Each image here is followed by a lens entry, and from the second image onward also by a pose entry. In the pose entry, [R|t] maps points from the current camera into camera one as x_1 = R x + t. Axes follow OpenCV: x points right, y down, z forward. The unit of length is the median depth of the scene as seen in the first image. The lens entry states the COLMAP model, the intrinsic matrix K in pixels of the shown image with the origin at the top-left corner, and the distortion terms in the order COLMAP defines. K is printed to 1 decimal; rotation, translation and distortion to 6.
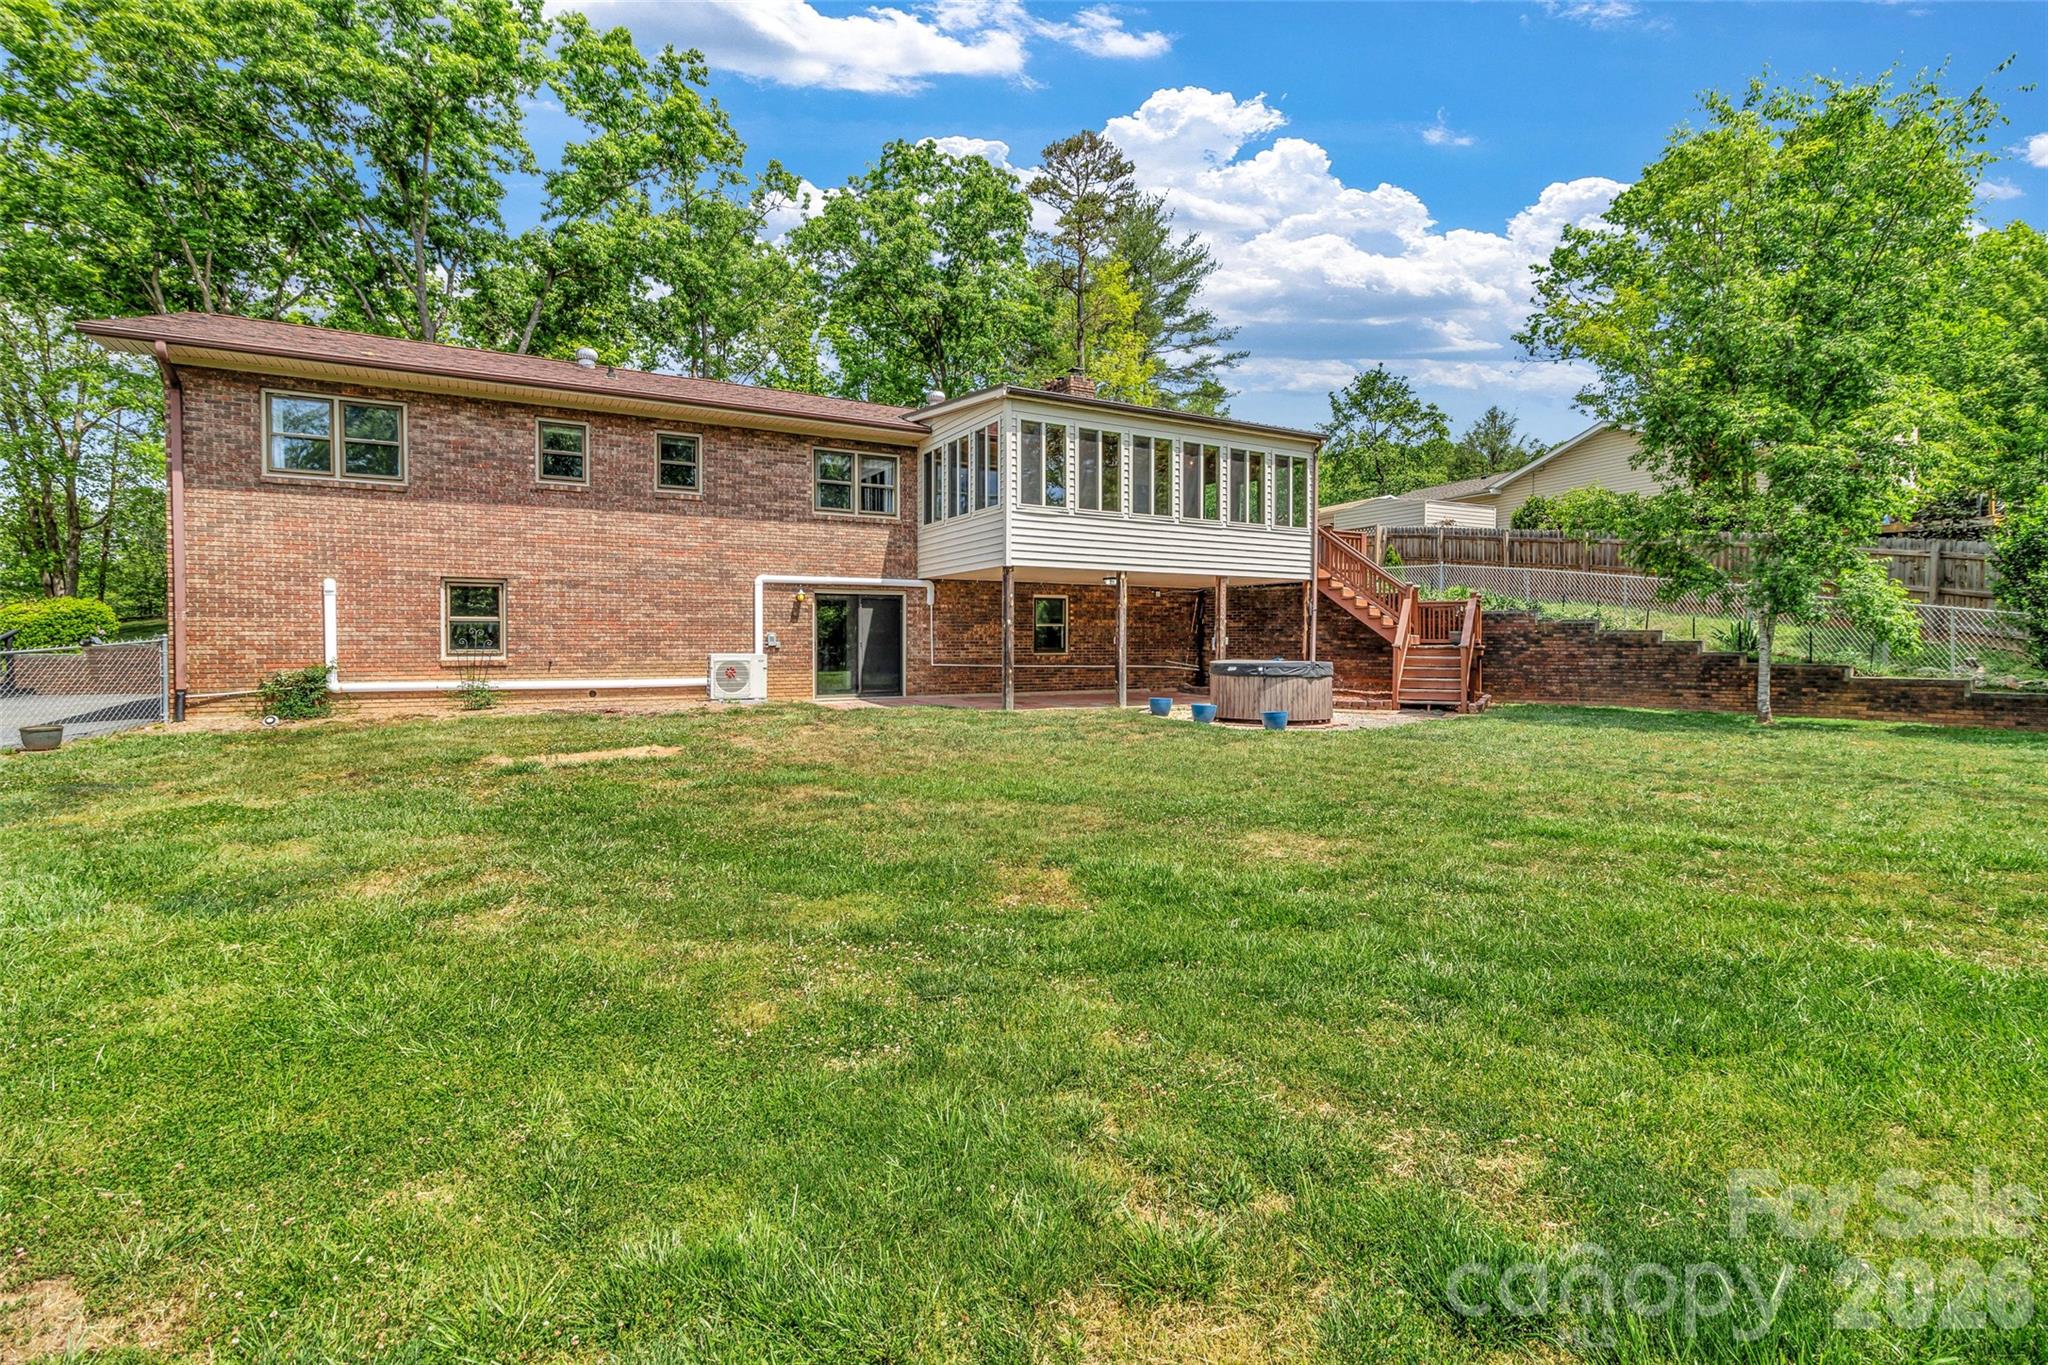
lens RADIAL K [[963.7, 0, 1041.5], [0, 963.7, 663.6], [0, 0, 1]] dist [0.010706, 0.000103]
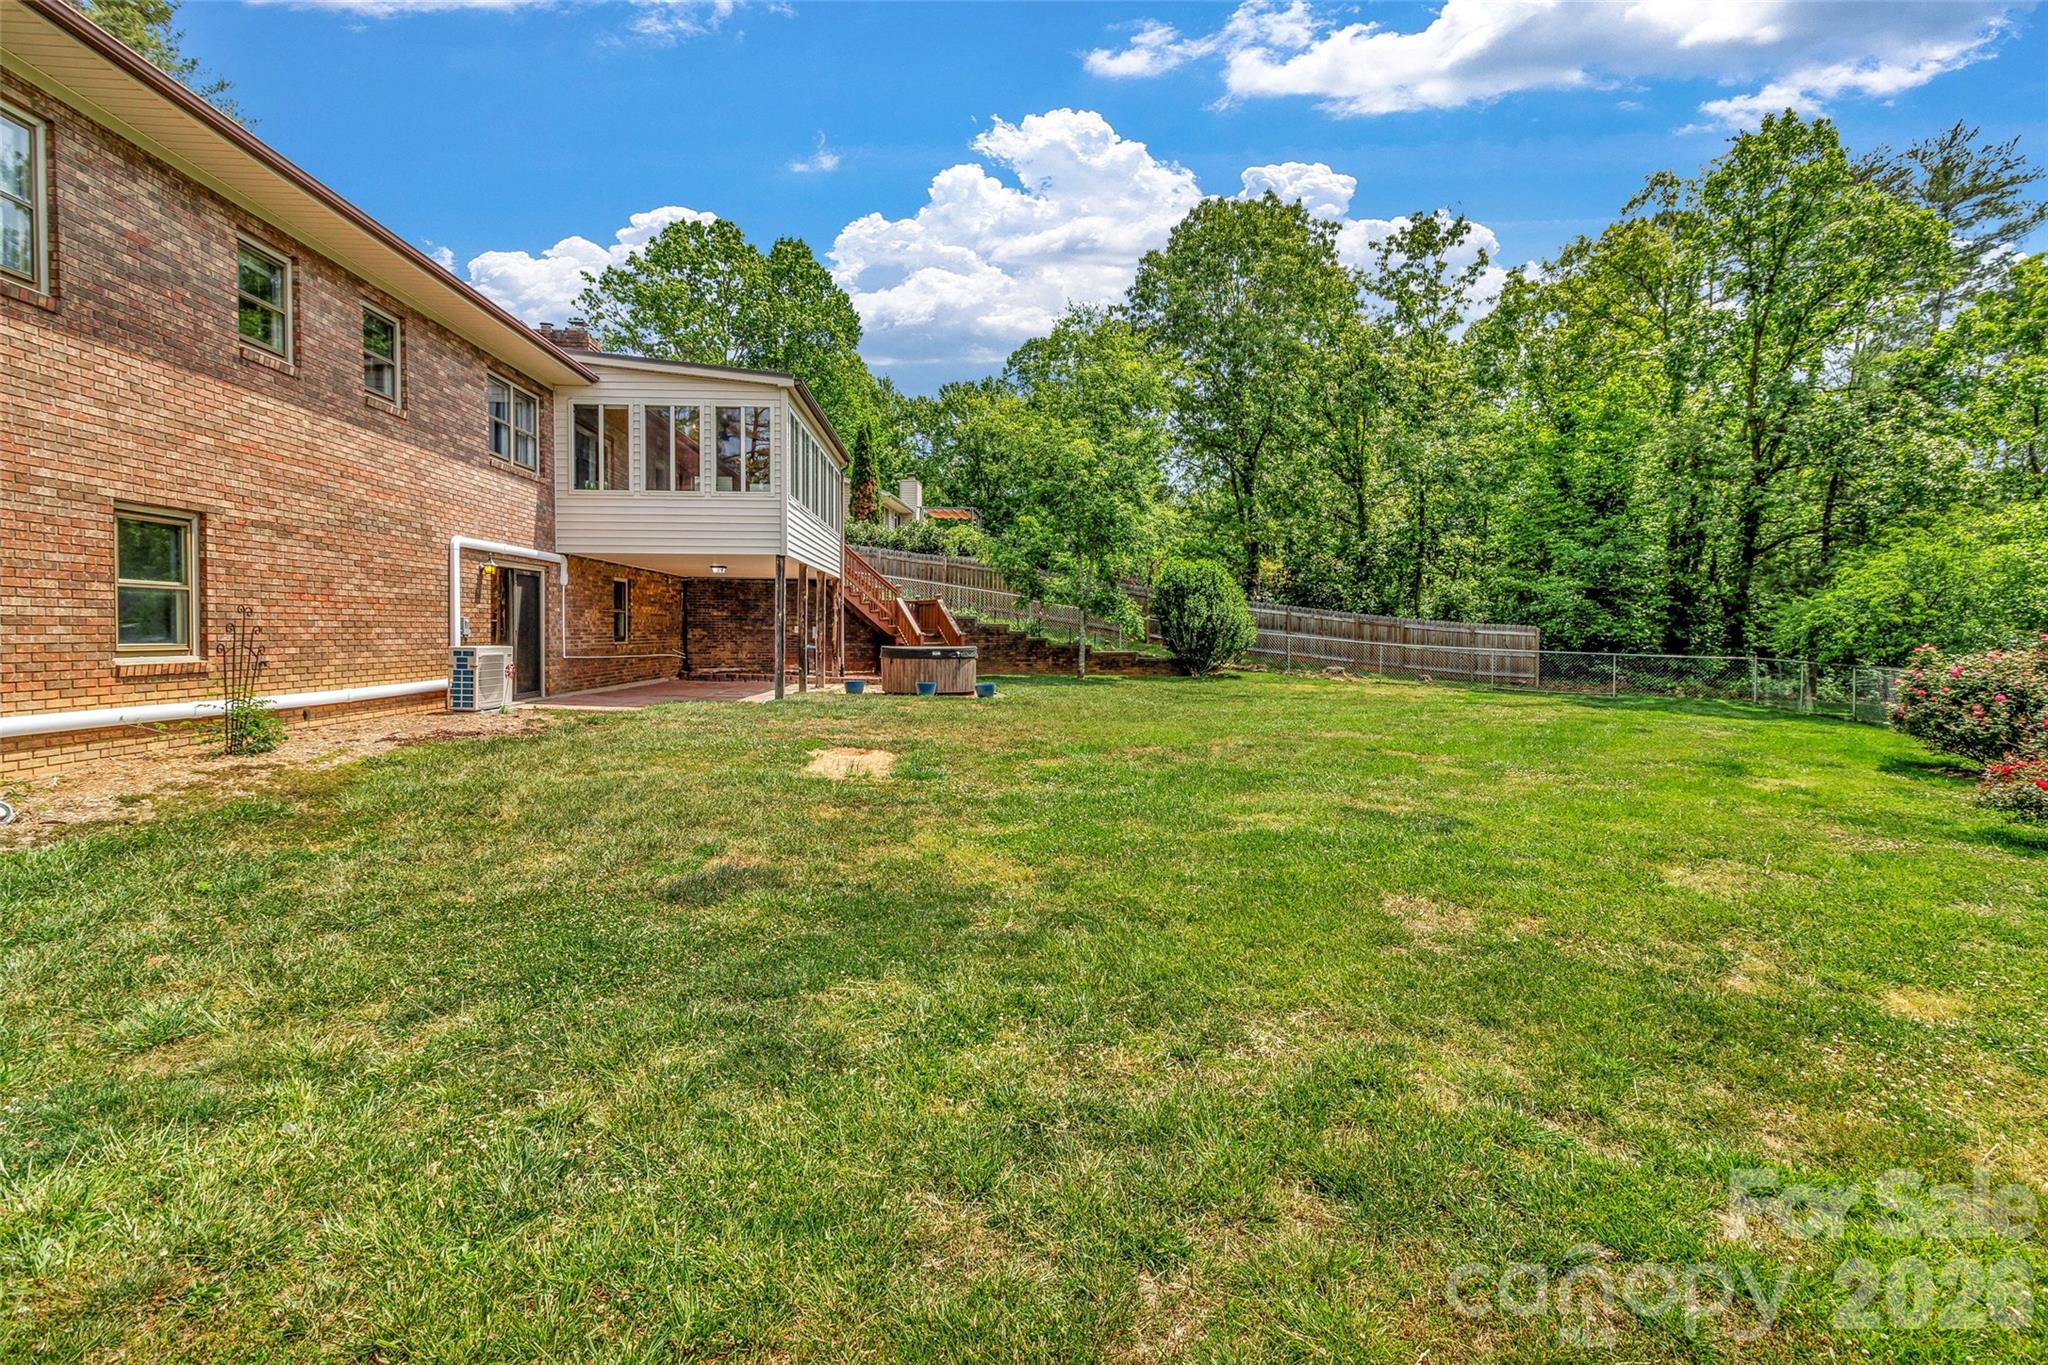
lens RADIAL K [[963.7, 0, 1033.3], [0, 963.7, 672.5], [0, 0, 1]] dist [0.010706, 0.000103]
pose [[0.429971, -0.035680, 0.902137, -0.796352], [0.014158, 0.999362, 0.032778, -0.008521], [-0.902732, -0.001322, 0.430202, 0.321719]]
